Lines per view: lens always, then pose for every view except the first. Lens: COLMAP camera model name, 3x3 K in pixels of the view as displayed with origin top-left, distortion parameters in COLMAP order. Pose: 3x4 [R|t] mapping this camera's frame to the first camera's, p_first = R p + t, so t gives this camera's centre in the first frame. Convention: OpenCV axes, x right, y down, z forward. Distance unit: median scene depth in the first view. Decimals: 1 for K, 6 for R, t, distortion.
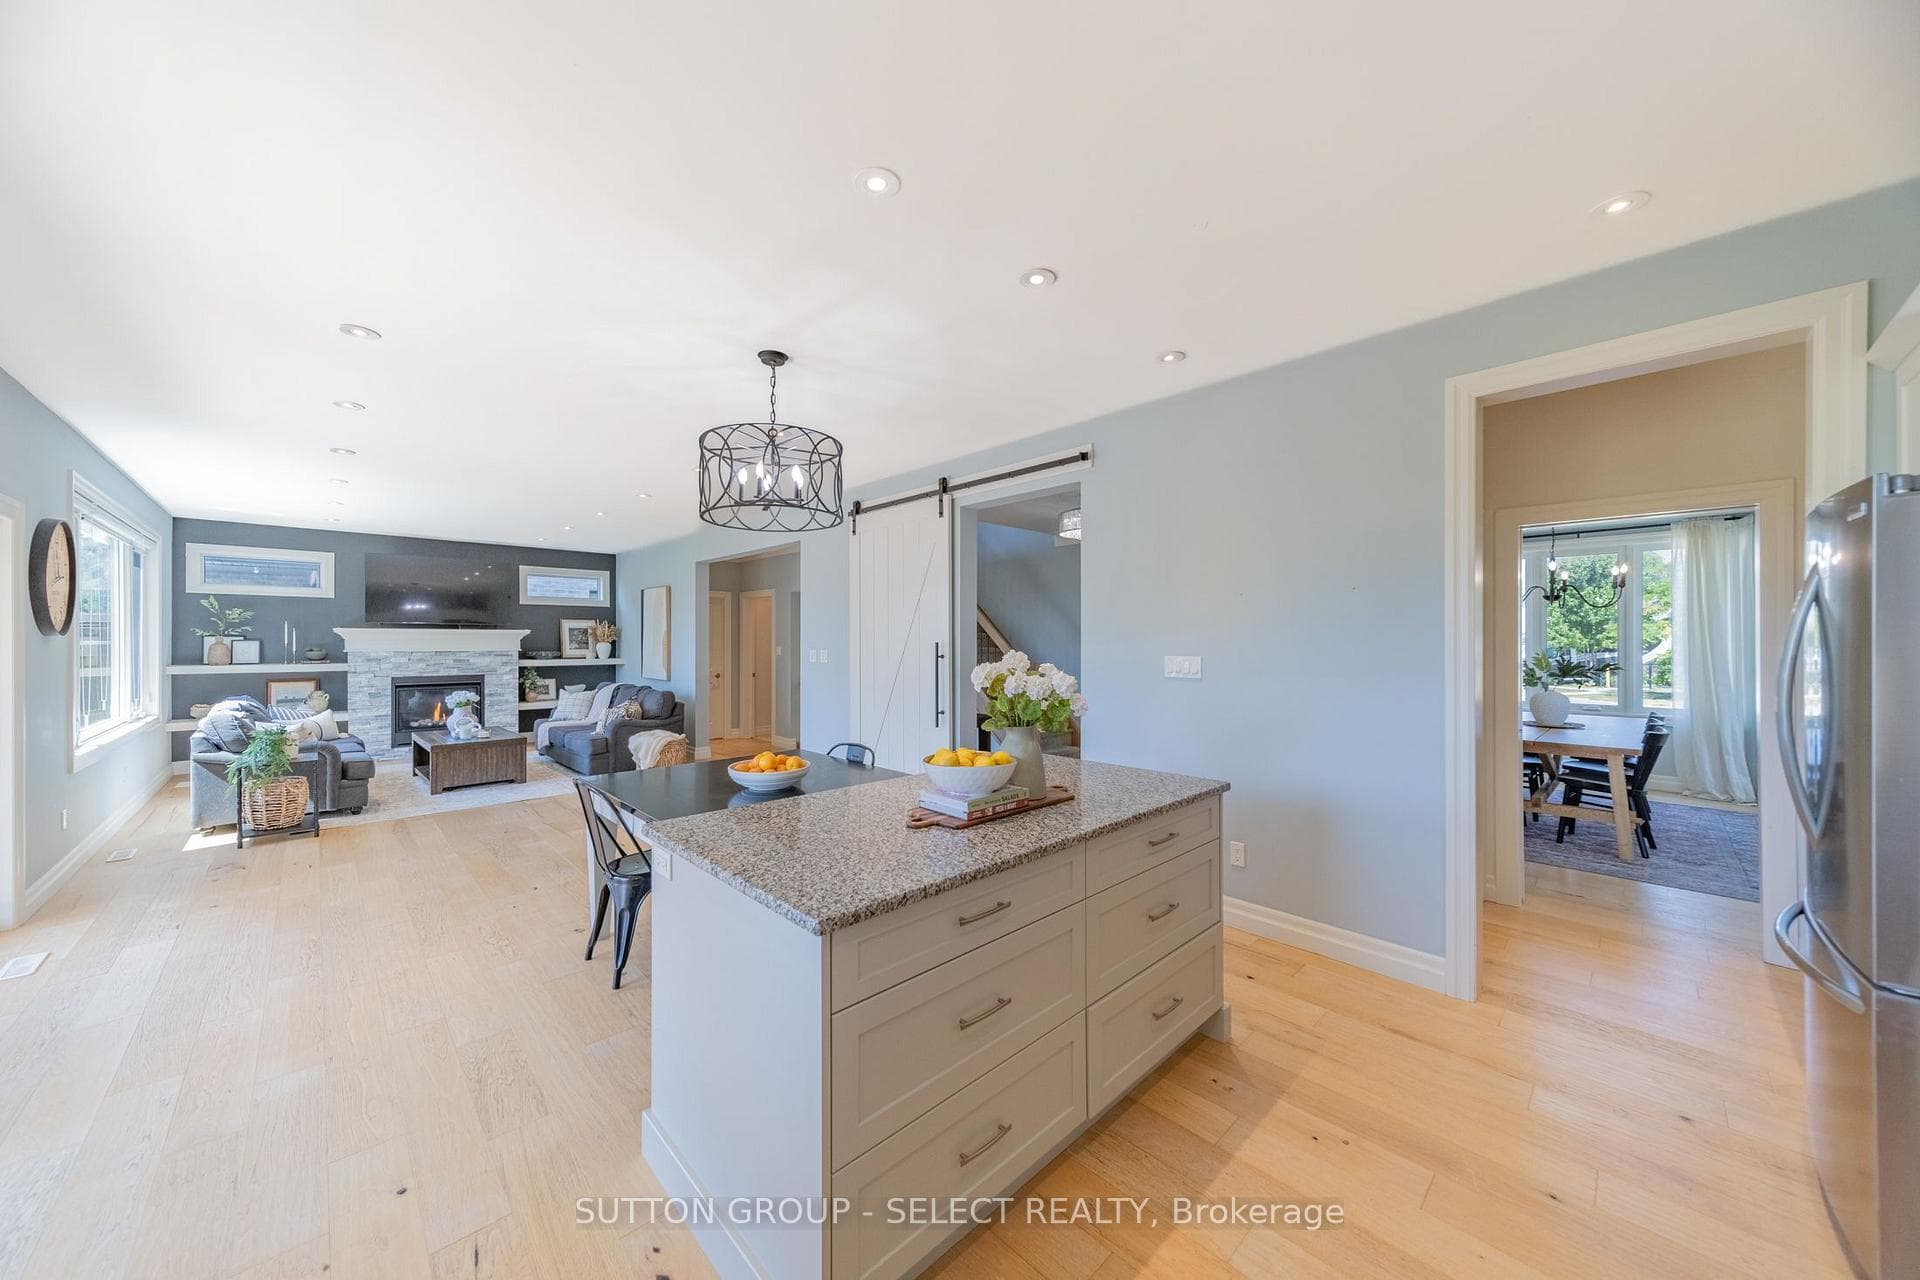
lens RADIAL K [[668.9, 0, 965.7], [0, 668.9, 644.0], [0, 0, 1]] dist [0.000472, -0.001285]
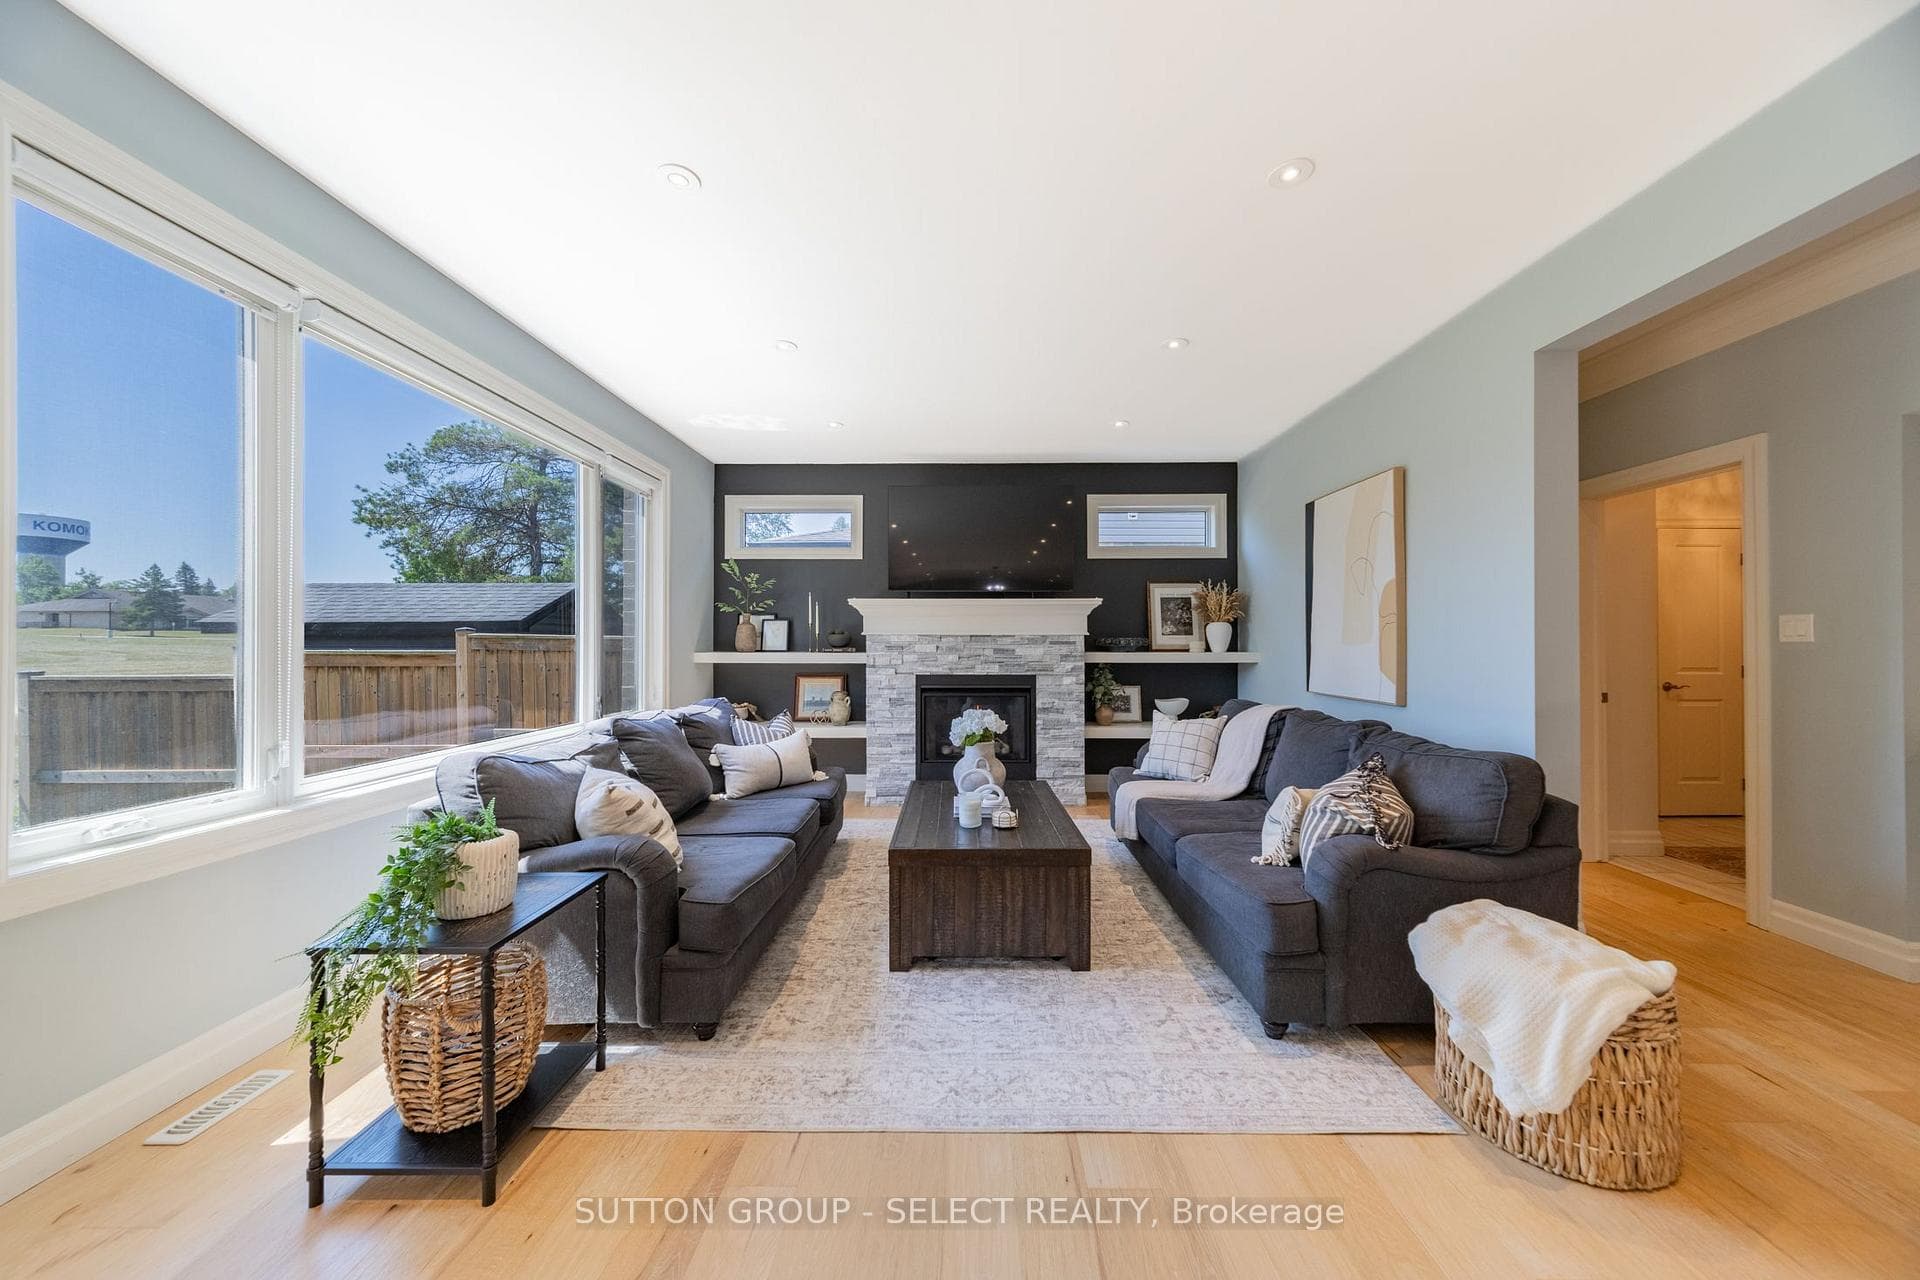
lens RADIAL K [[668.9, 0, 950.1], [0, 668.9, 647.1], [0, 0, 1]] dist [0.000472, -0.001285]
pose [[0.694688, 0.001795, -0.719309, -0.376721], [-0.003007, 0.999995, -0.000409, 0.023118], [0.719305, 0.002447, 0.694690, 0.580563]]
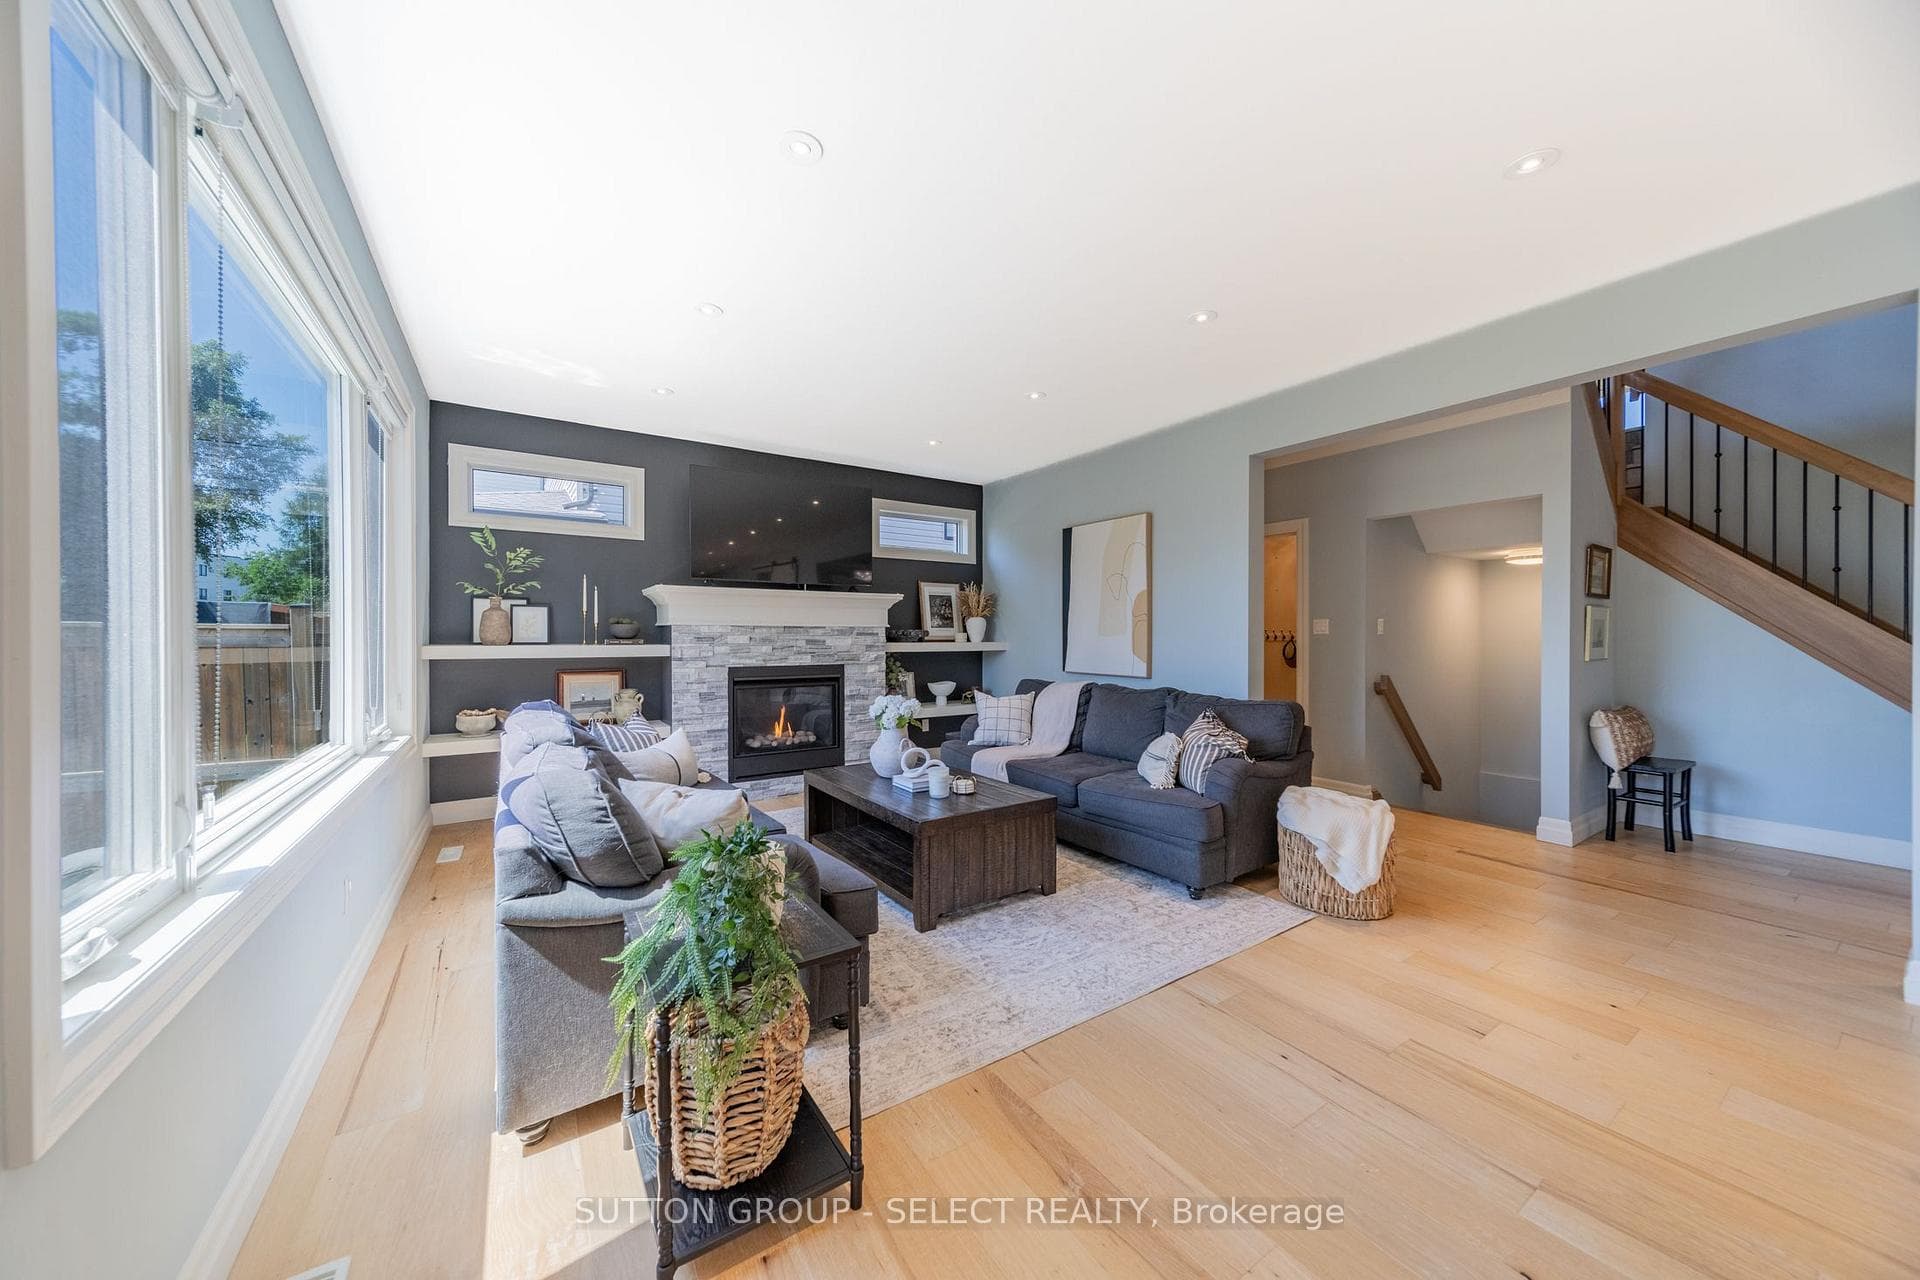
lens RADIAL K [[668.9, 0, 954.5], [0, 668.9, 644.1], [0, 0, 1]] dist [0.000472, -0.001285]
pose [[0.980253, 0.001779, -0.197737, -0.537875], [-0.000520, 0.999979, 0.006419, 0.024288], [0.197745, -0.006189, 0.980234, 0.445394]]
